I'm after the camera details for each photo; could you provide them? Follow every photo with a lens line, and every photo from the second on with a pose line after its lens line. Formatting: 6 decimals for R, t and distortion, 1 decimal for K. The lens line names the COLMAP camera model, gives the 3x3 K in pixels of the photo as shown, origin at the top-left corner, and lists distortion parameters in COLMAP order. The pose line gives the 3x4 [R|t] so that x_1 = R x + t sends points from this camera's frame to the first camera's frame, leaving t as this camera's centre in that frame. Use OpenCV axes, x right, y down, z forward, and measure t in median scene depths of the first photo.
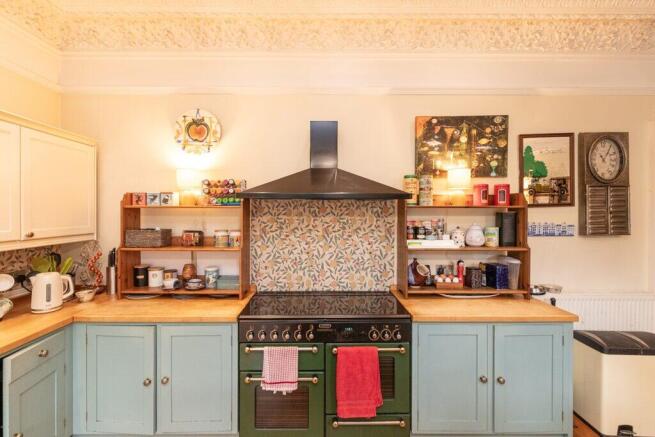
lens RADIAL K [[302.2, 0, 317.7], [0, 302.2, 210.0], [0, 0, 1]] dist [-0.001436, 0.000604]
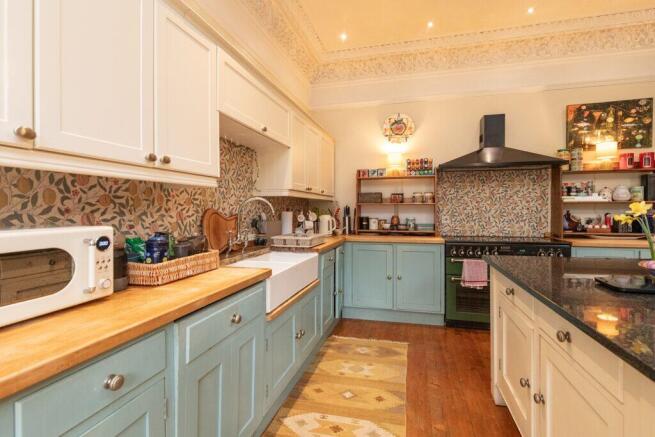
lens RADIAL K [[302.2, 0, 334.7], [0, 302.2, 208.4], [0, 0, 1]] dist [-0.001436, 0.000604]
pose [[0.967043, -0.003242, -0.254593, -0.328567], [0.003488, 0.999994, 0.000515, 0.140562], [0.254590, -0.001386, 0.967048, -0.548499]]
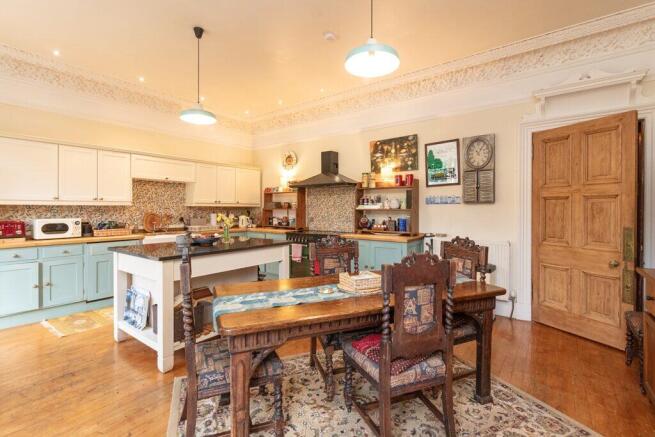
lens RADIAL K [[302.2, 0, 329.7], [0, 302.2, 205.0], [0, 0, 1]] dist [-0.001436, 0.000604]
pose [[0.790894, -0.004530, -0.611936, 1.299937], [0.000742, 0.999979, -0.006444, 0.103534], [0.611952, 0.004643, 0.790881, -0.676717]]
